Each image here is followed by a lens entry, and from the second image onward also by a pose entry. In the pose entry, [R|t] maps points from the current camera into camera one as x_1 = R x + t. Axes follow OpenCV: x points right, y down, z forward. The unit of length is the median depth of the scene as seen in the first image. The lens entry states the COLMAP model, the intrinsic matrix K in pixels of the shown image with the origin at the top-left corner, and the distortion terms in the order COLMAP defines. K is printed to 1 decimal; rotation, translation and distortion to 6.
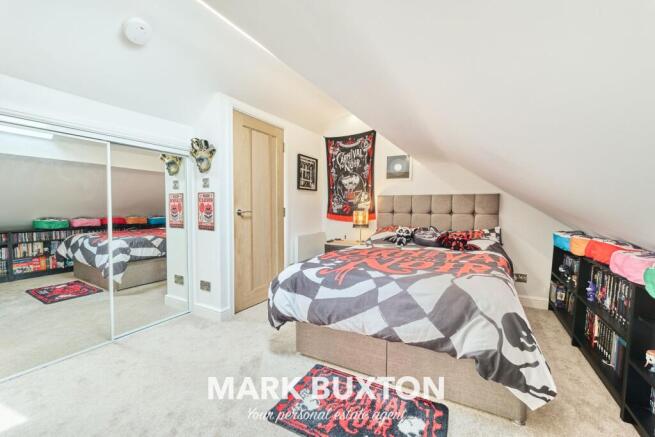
lens RADIAL K [[268.8, 0, 326.4], [0, 268.8, 218.6], [0, 0, 1]] dist [0.000192, -0.000860]
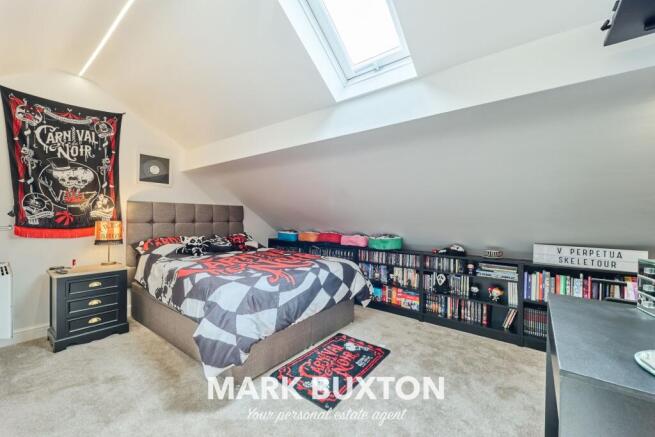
lens RADIAL K [[268.8, 0, 327.9], [0, 268.8, 220.7], [0, 0, 1]] dist [0.000192, -0.000860]
pose [[0.145704, -0.017034, 0.989182, -0.484084], [0.035405, 0.999301, 0.011993, -0.016528], [-0.988695, 0.033275, 0.146205, 0.308715]]
